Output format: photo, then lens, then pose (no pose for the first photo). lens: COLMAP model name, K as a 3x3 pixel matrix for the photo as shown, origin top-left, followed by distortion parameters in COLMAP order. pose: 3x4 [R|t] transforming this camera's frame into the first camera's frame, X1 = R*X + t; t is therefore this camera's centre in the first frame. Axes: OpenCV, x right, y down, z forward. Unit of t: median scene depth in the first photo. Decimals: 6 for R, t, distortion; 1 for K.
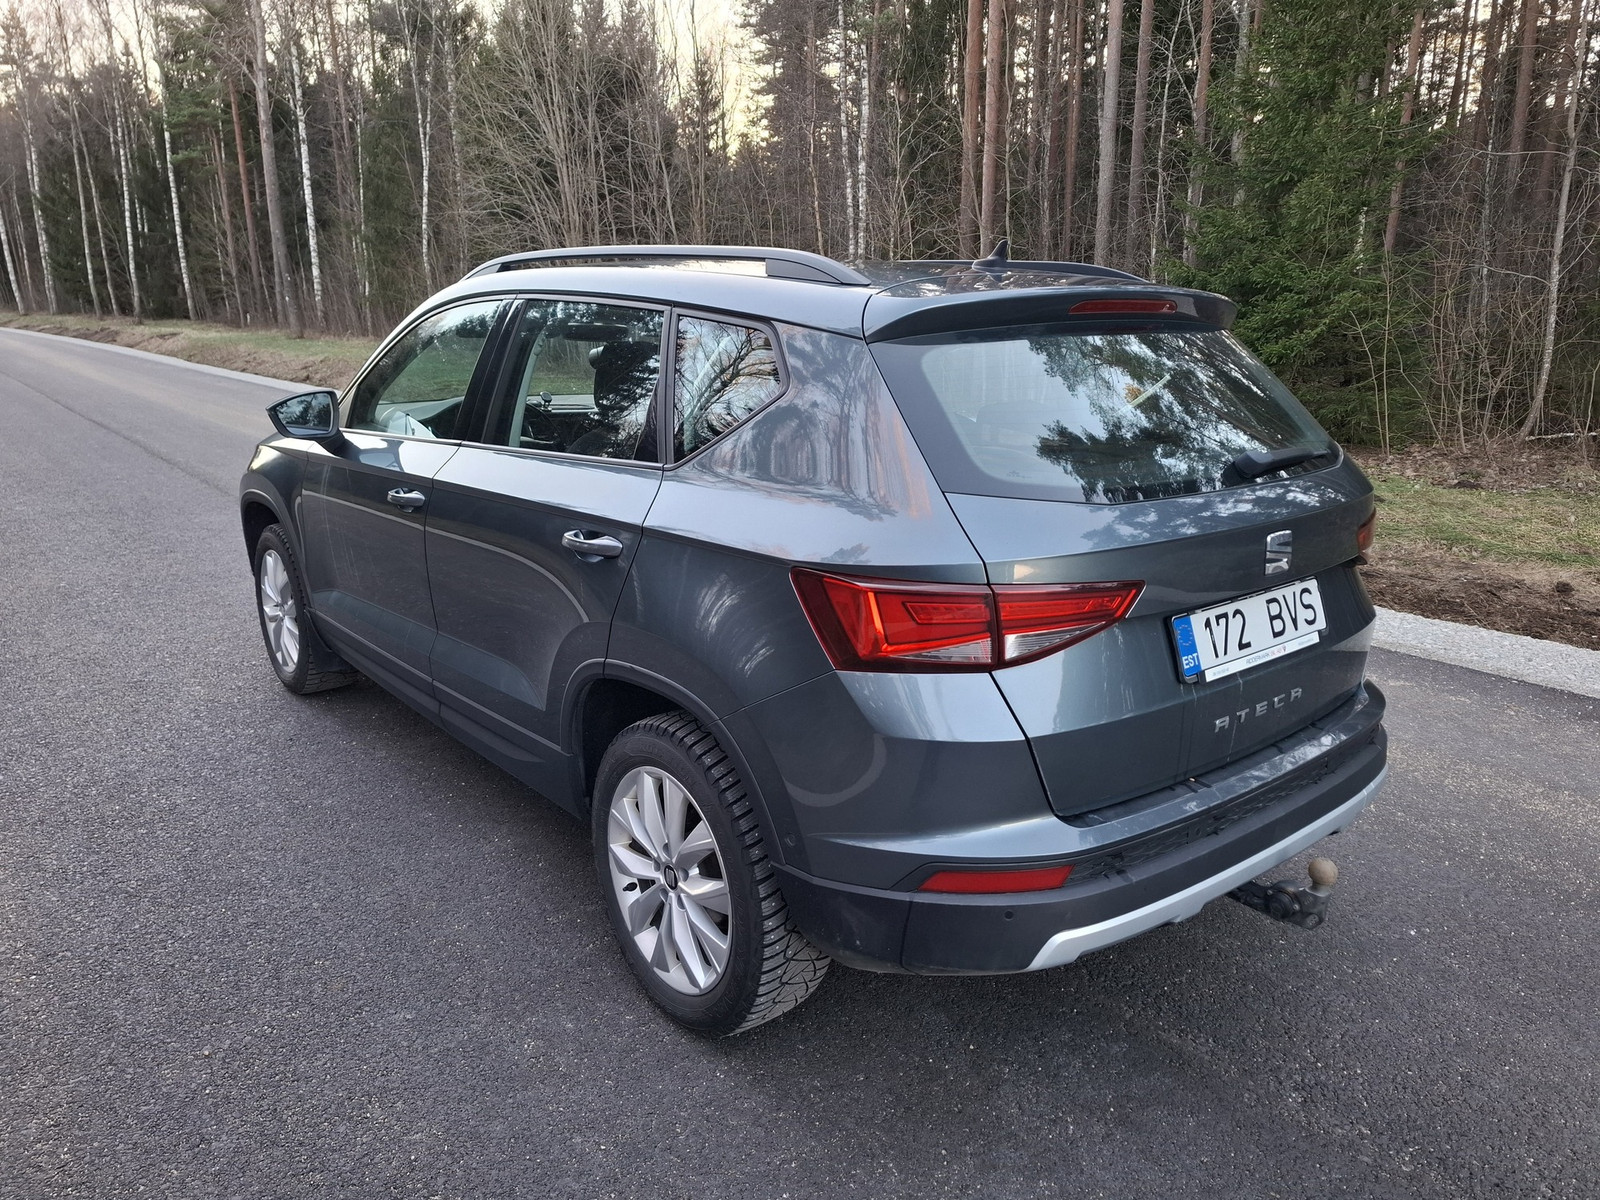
lens RADIAL K [[1089.3, 0, 801.6], [0, 1089.3, 608.7], [0, 0, 1]] dist [-0.001162, -0.000741]
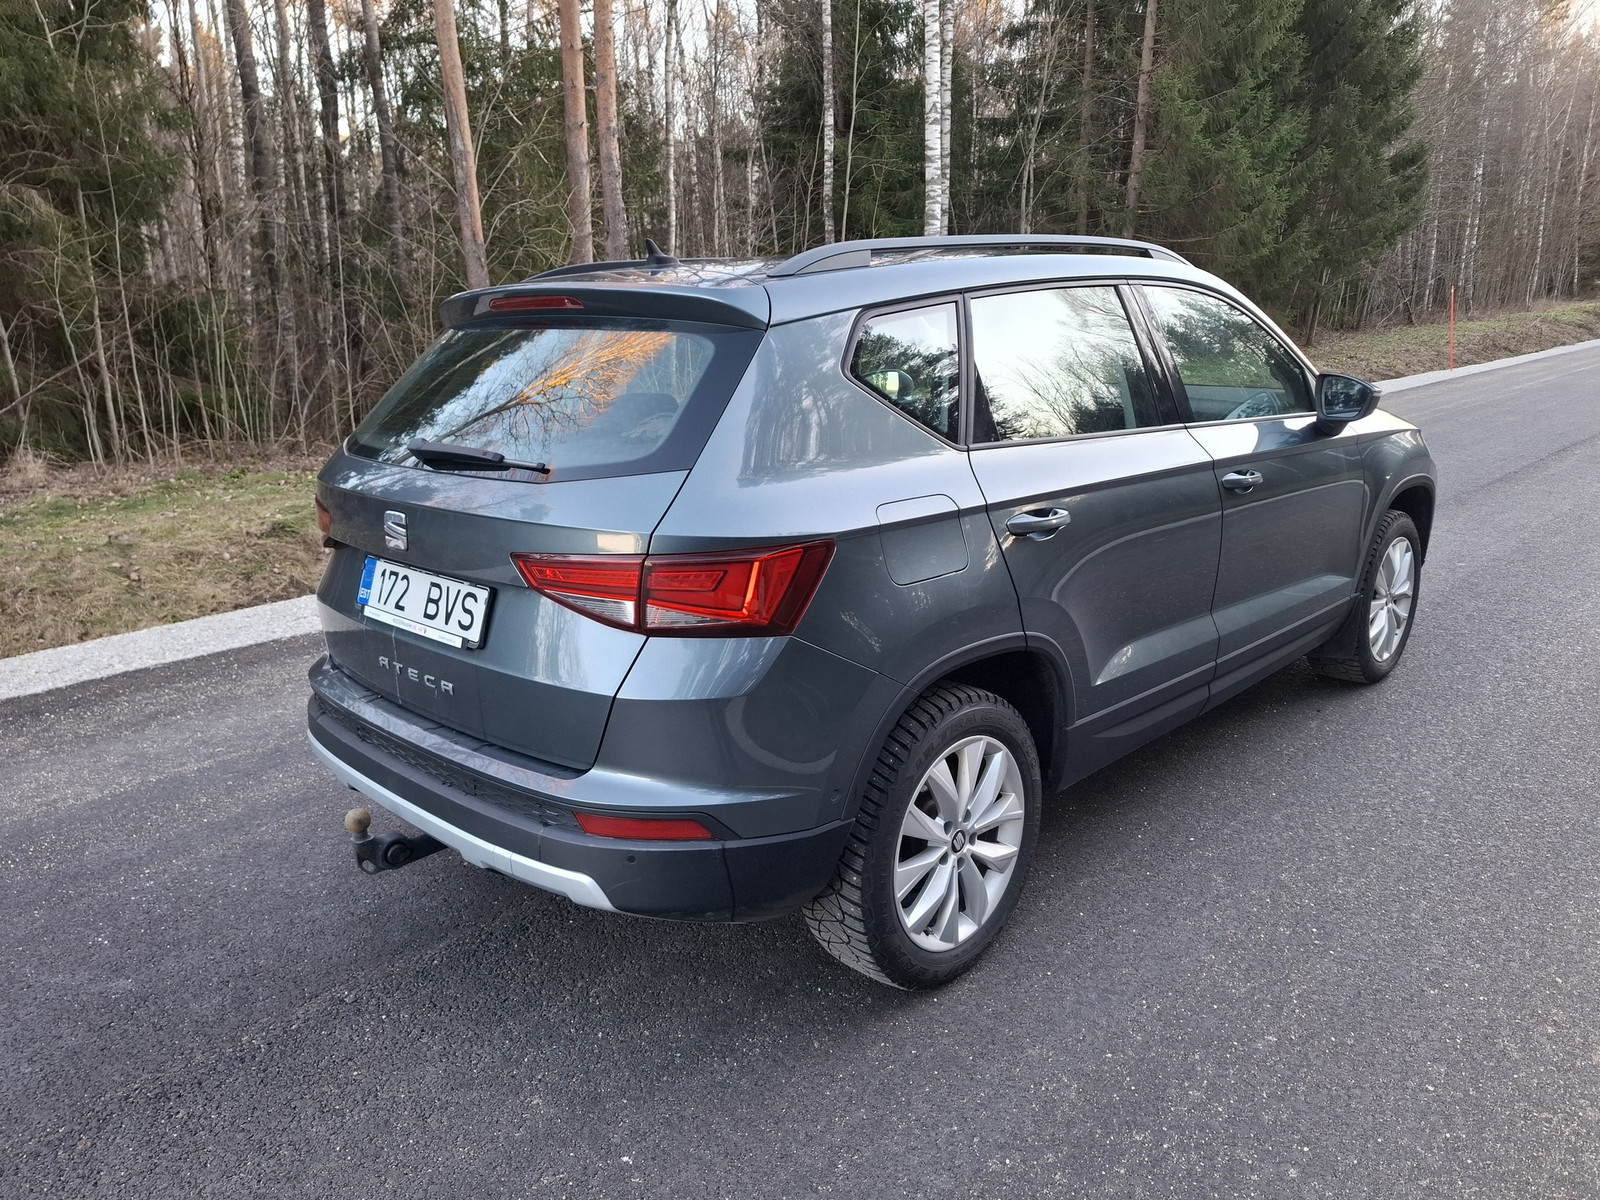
lens RADIAL K [[1089.3, 0, 801.9], [0, 1089.3, 597.9], [0, 0, 1]] dist [-0.001162, -0.000741]
pose [[0.124304, 0.242803, -0.962078, 1.491565], [-0.217062, 0.952768, 0.212408, -0.295645], [0.968211, 0.182428, 0.171136, 1.167693]]
